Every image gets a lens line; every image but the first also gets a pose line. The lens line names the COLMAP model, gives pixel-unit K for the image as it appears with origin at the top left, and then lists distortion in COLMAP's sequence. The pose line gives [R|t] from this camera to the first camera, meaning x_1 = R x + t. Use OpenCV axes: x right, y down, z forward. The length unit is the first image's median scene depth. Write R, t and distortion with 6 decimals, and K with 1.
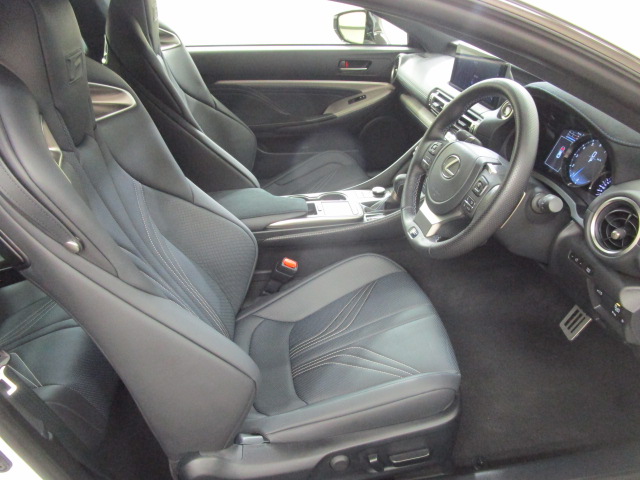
lens RADIAL K [[454.0, 0, 320.0], [0, 454.0, 240.0], [0, 0, 1]] dist [-0.030034, 0.008140]
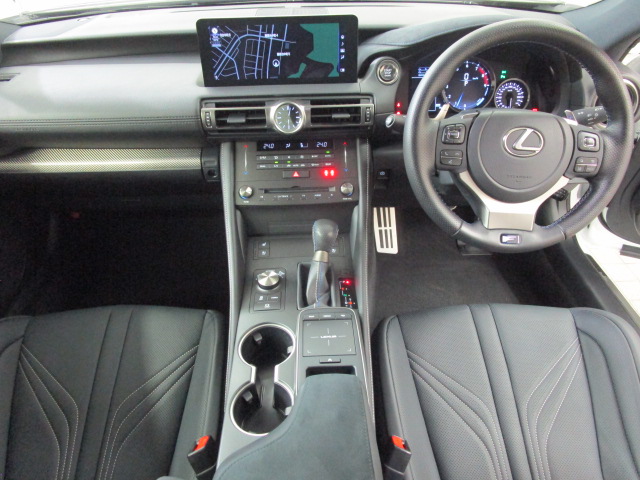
lens RADIAL K [[454.0, 0, 320.0], [0, 454.0, 240.0], [0, 0, 1]] dist [-0.030034, 0.008140]
pose [[0.112096, -0.587598, 0.801351, -0.348772], [0.533507, 0.715937, 0.450339, -0.421553], [-0.838335, 0.377045, 0.393741, 0.759000]]
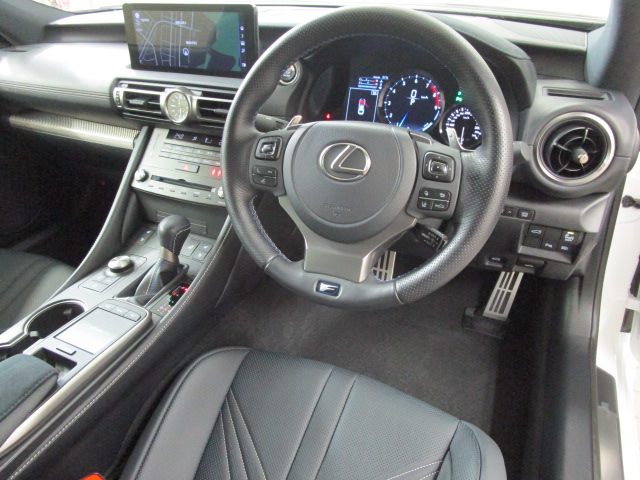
lens RADIAL K [[454.0, 0, 320.0], [0, 454.0, 240.0], [0, 0, 1]] dist [-0.030034, 0.008140]
pose [[0.549675, -0.440870, 0.709571, -0.144528], [0.450386, 0.871778, 0.192757, -0.145120], [-0.703569, 0.213627, 0.677756, 0.459579]]
